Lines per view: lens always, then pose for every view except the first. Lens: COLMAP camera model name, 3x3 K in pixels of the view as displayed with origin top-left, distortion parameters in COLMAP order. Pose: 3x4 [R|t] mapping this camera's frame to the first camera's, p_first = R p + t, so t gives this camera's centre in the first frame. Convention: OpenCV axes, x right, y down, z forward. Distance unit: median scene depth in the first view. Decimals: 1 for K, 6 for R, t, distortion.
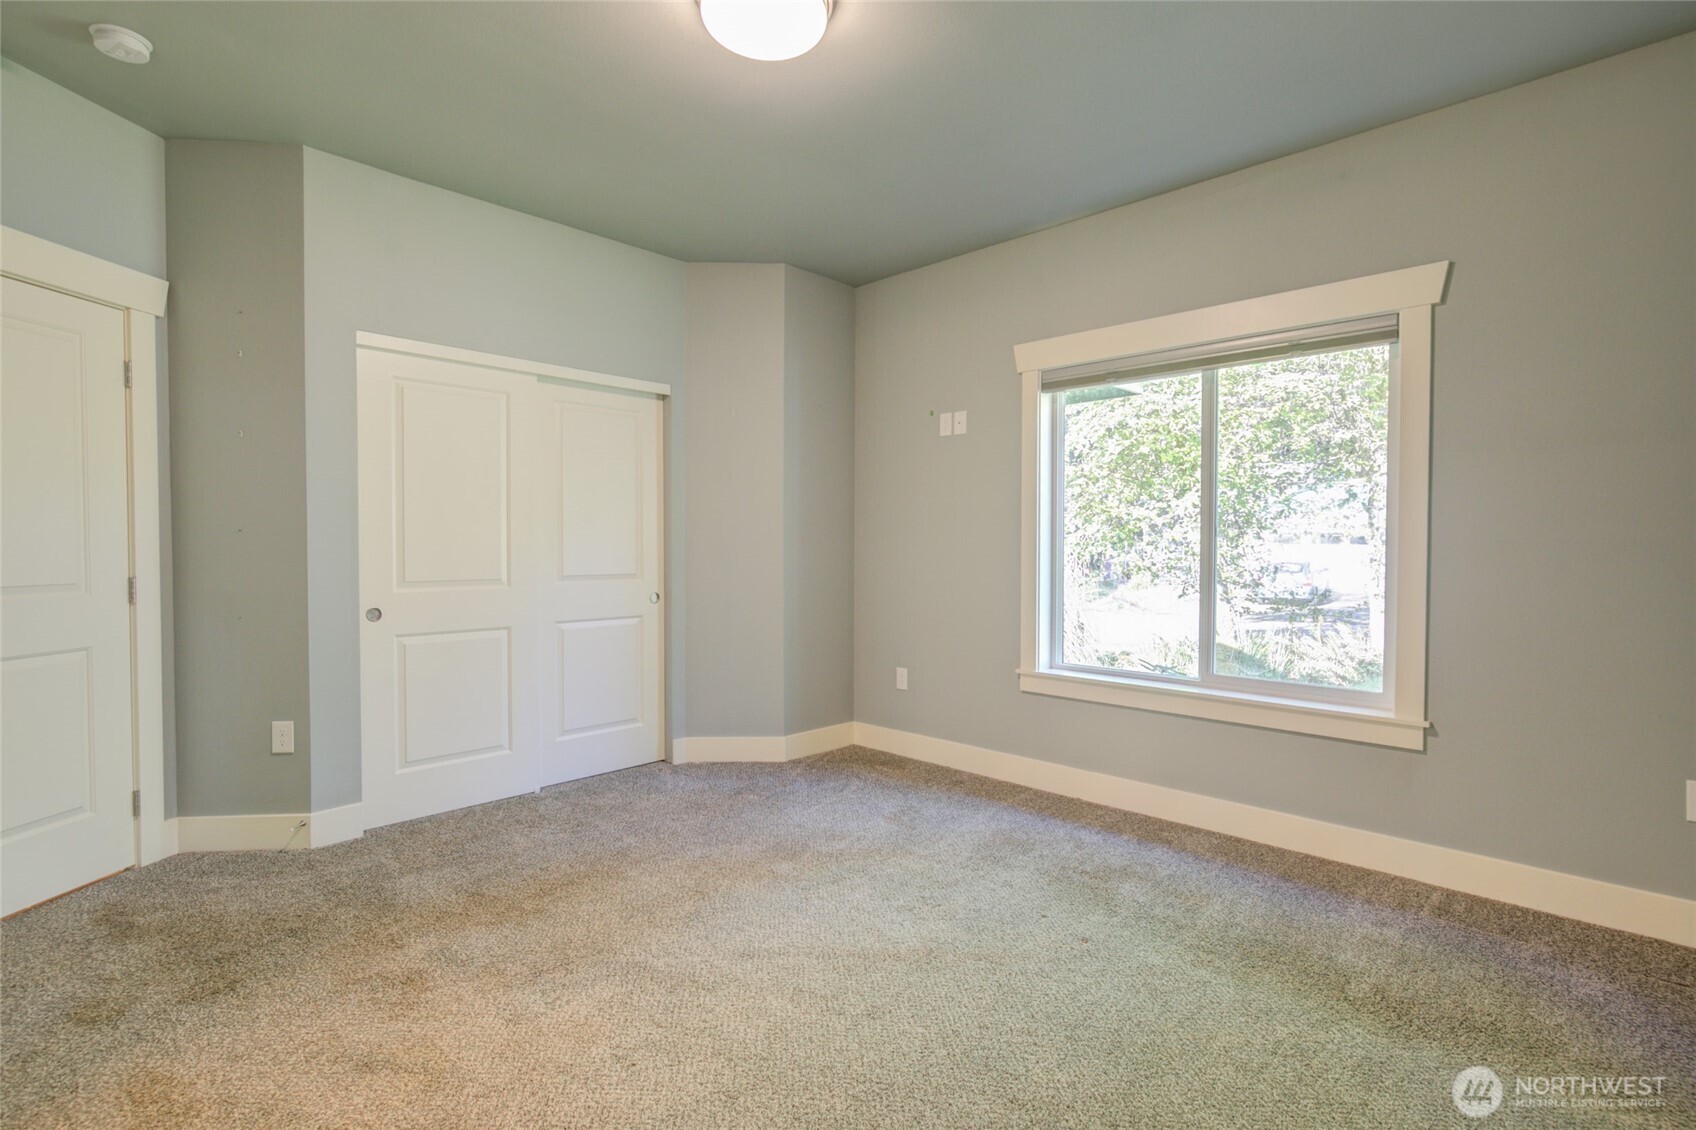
lens RADIAL K [[793.4, 0, 854.5], [0, 793.4, 561.2], [0, 0, 1]] dist [0.000318, -0.001521]
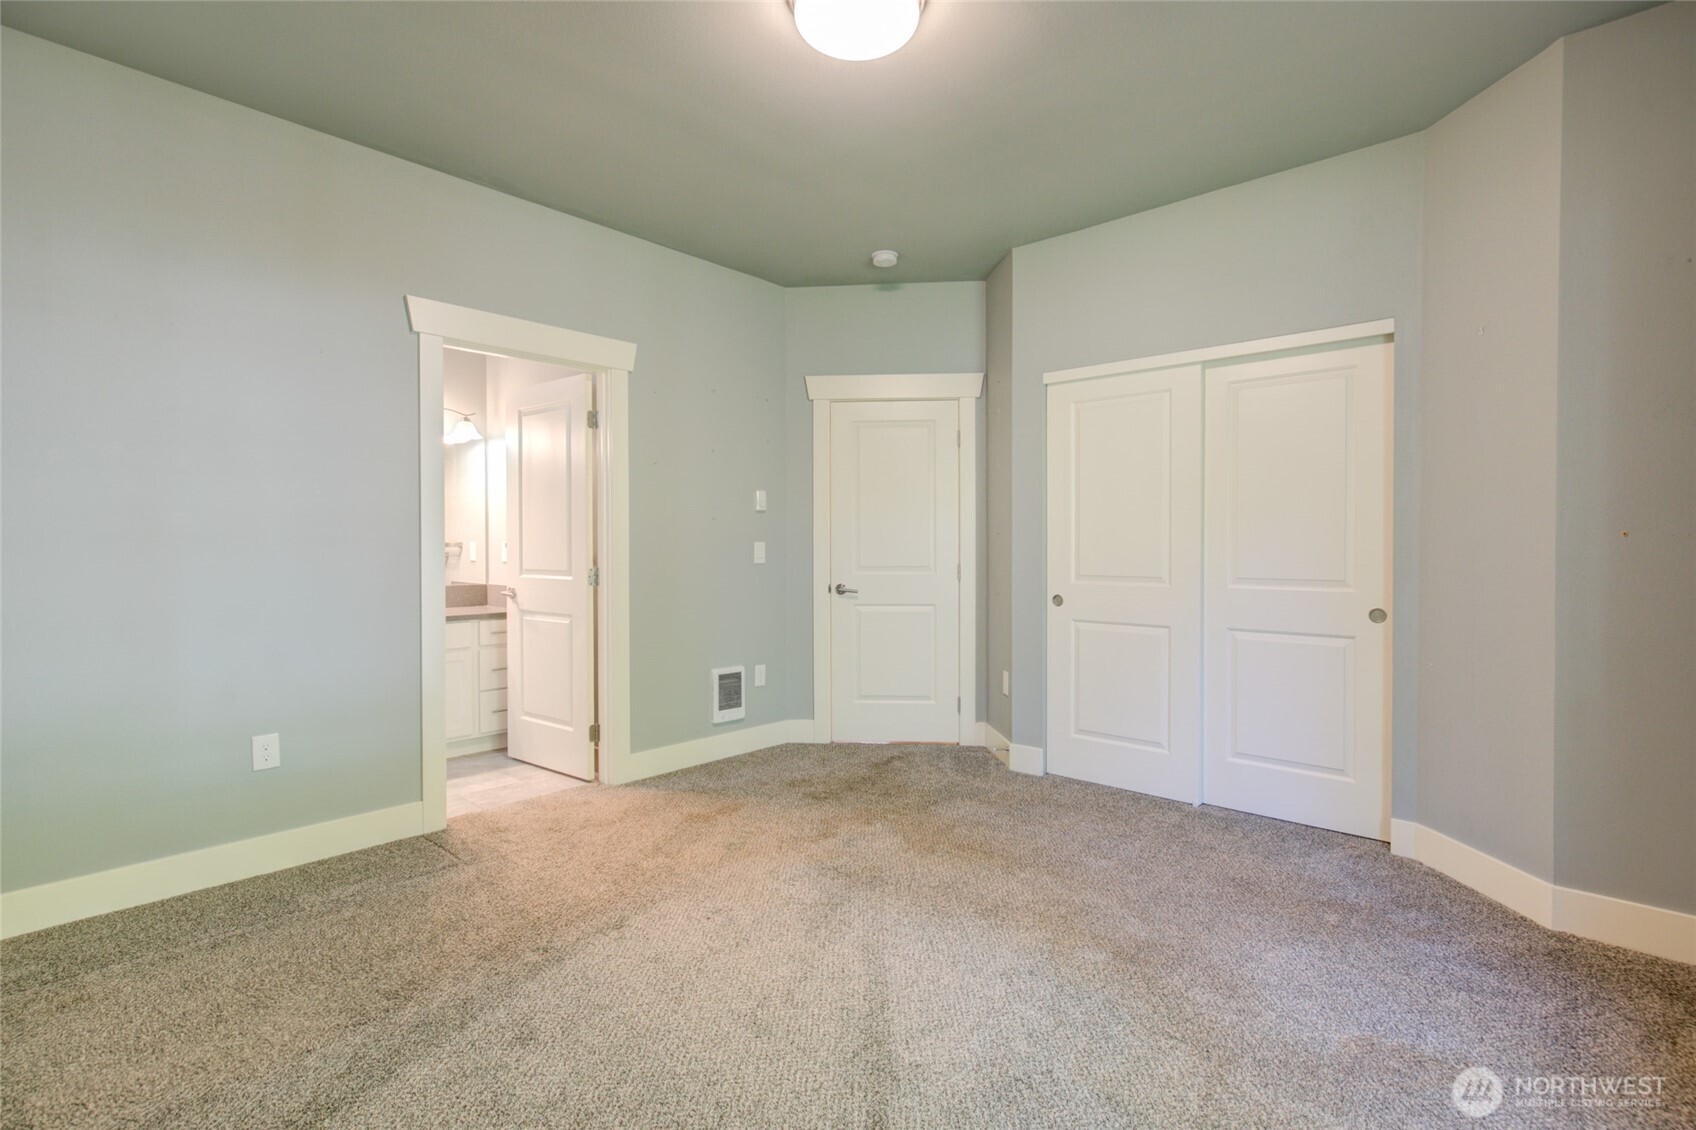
lens RADIAL K [[793.4, 0, 874.3], [0, 793.4, 555.7], [0, 0, 1]] dist [0.000318, -0.001521]
pose [[0.035056, 0.015072, -0.999272, 0.622756], [-0.017336, 0.999745, 0.014471, -0.015236], [0.999235, 0.016816, 0.035308, 0.688242]]
